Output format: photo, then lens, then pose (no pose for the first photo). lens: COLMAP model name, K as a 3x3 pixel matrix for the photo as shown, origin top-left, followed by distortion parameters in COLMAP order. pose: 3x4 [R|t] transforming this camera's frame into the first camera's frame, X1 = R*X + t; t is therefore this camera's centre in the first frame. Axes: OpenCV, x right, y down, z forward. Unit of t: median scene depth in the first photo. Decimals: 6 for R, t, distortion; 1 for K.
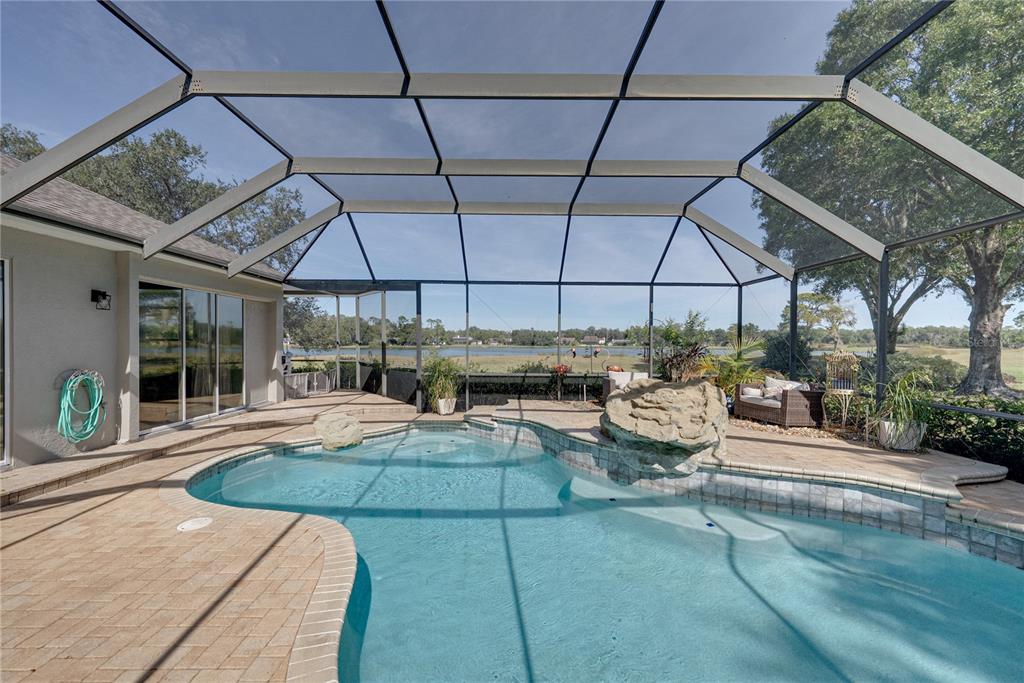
lens RADIAL K [[404.4, 0, 512.3], [0, 404.4, 345.0], [0, 0, 1]] dist [-0.001486, 0.000180]
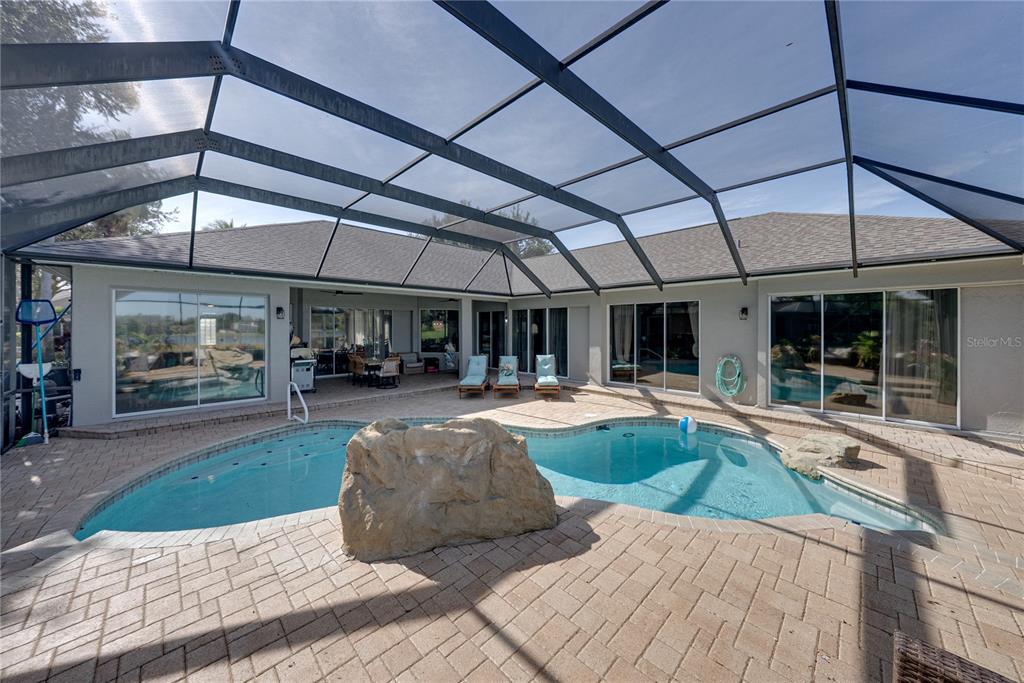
lens RADIAL K [[351.7, 0, 512.9], [0, 351.7, 336.8], [0, 0, 1]] dist [-0.001038, -0.000025]
pose [[-0.718876, 0.018012, -0.694905, 0.543545], [-0.007047, 0.999424, 0.033195, -0.050252], [0.695103, 0.028760, -0.718335, 1.175989]]
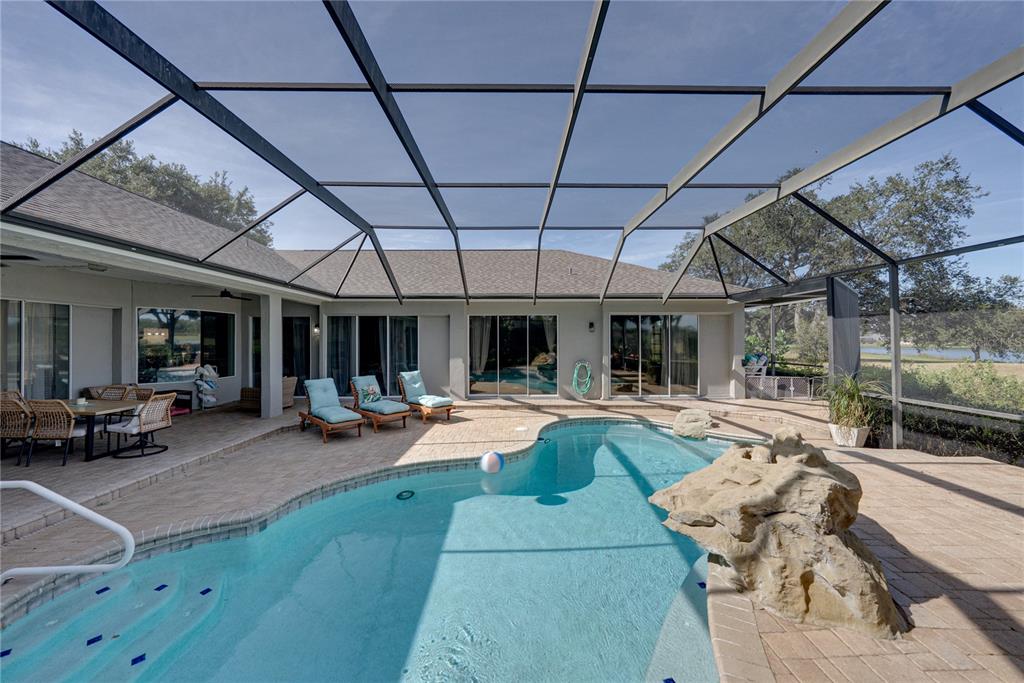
lens RADIAL K [[355.9, 0, 511.2], [0, 355.9, 338.9], [0, 0, 1]] dist [-0.005056, 0.000013]
pose [[-0.001166, -0.009686, -0.999952, 0.682308], [-0.004741, 0.999942, -0.009681, -0.028121], [0.999988, 0.004730, -0.001212, 0.509731]]
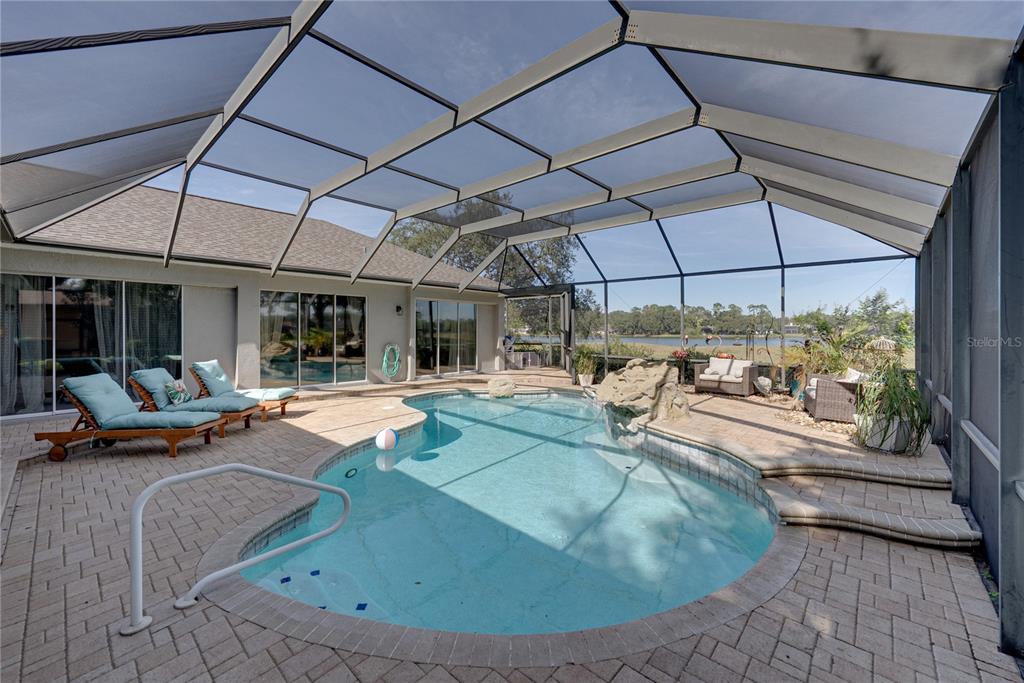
lens RADIAL K [[411.5, 0, 517.6], [0, 411.5, 330.5], [0, 0, 1]] dist [-0.000967, 0.000074]
pose [[0.743820, -0.003577, -0.668371, 0.743282], [-0.002589, 0.999963, -0.008234, 0.007099], [0.668375, 0.007855, 0.743783, -0.152634]]
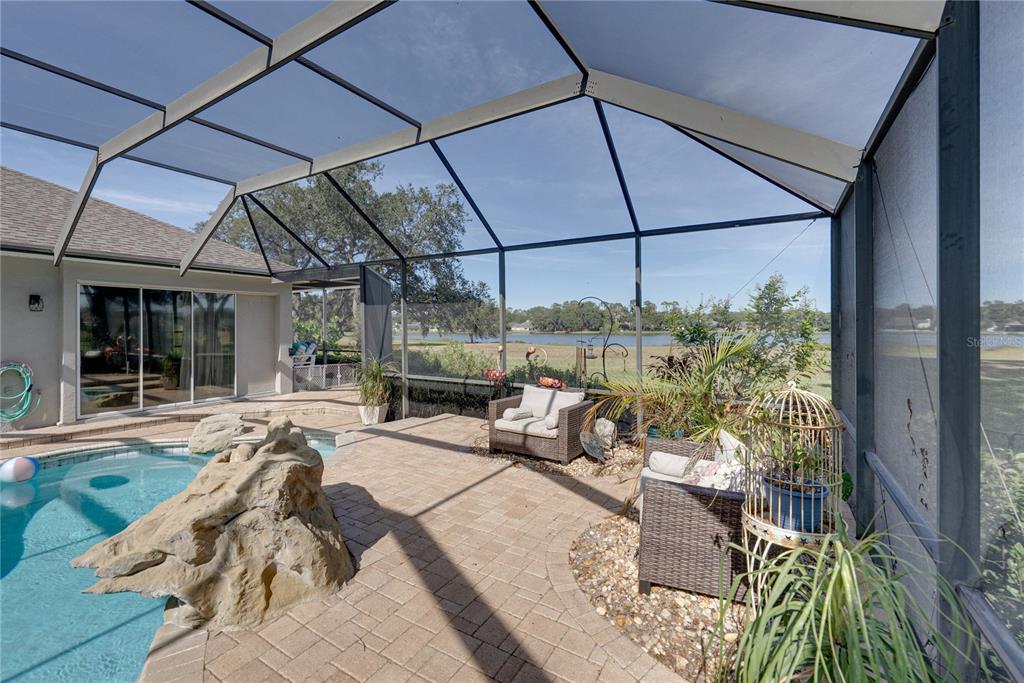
lens RADIAL K [[430.1, 0, 517.9], [0, 430.1, 326.6], [0, 0, 1]] dist [-0.000930, -0.000253]
pose [[0.853897, -0.006895, -0.520397, 0.730579], [0.002394, 0.999954, -0.009320, -0.023175], [0.520437, 0.006712, 0.853874, 0.568085]]
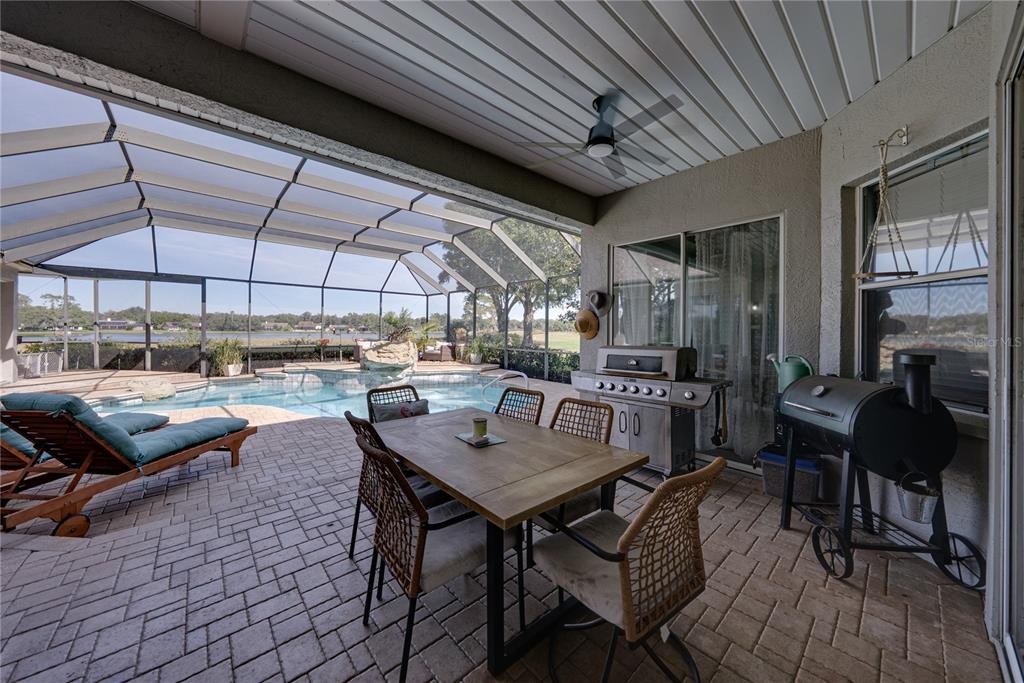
lens RADIAL K [[357.5, 0, 517.3], [0, 357.5, 327.2], [0, 0, 1]] dist [-0.000501, 0.000060]
pose [[0.745828, 0.003663, 0.666128, -0.347555], [0.002252, 0.999965, -0.008019, 0.022426], [-0.666135, 0.007481, 0.745794, -0.770595]]
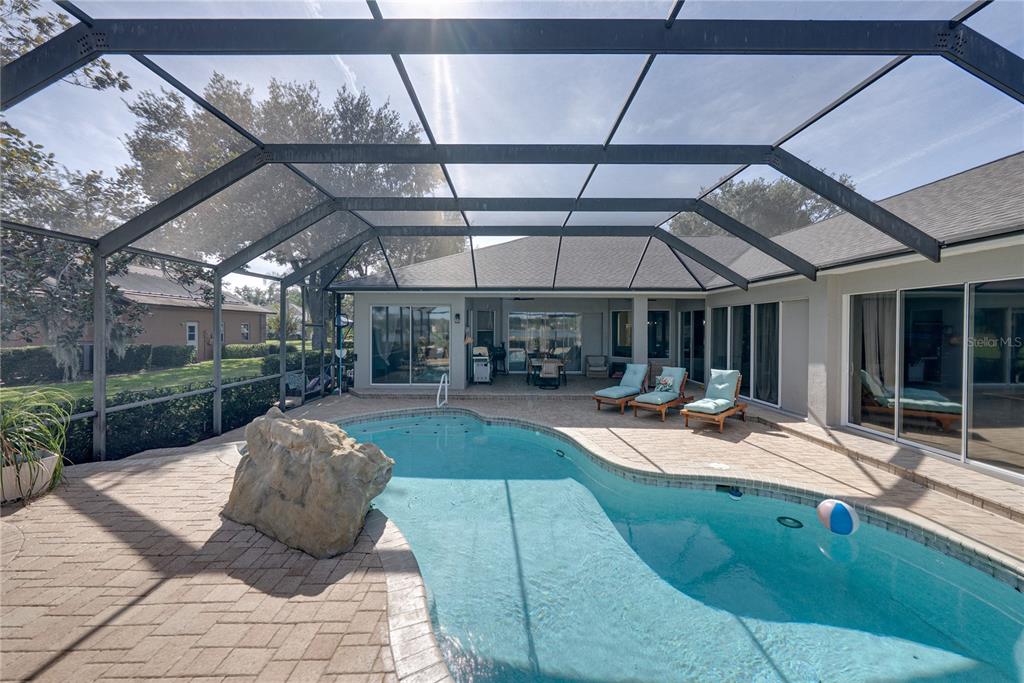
lens RADIAL K [[351.7, 0, 512.9], [0, 351.7, 336.8], [0, 0, 1]] dist [-0.001038, -0.000025]
pose [[-0.999985, -0.005312, -0.001044, 0.017965], [-0.005344, 0.999418, 0.033705, -0.059145], [0.000864, 0.033710, -0.999431, 1.281146]]
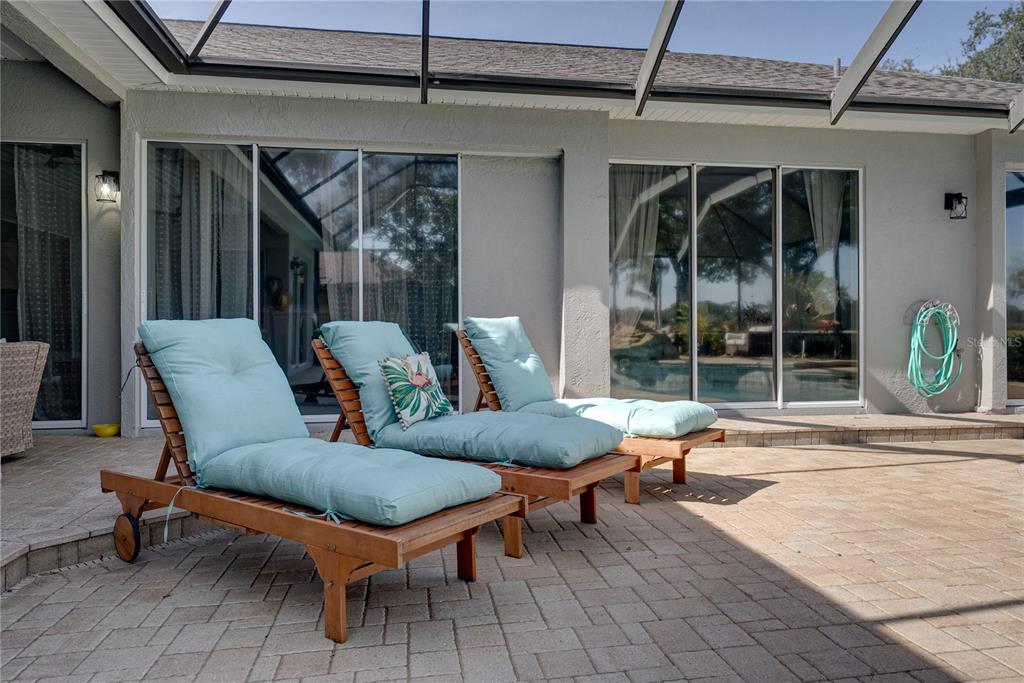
lens RADIAL K [[666.4, 0, 508.5], [0, 666.4, 330.0], [0, 0, 1]] dist [0.003122, 0.001294]
pose [[0.150667, -0.007714, -0.988555, 0.030017], [-0.002957, 0.999962, -0.008253, 0.105184], [0.988580, 0.004166, 0.150638, 0.029718]]
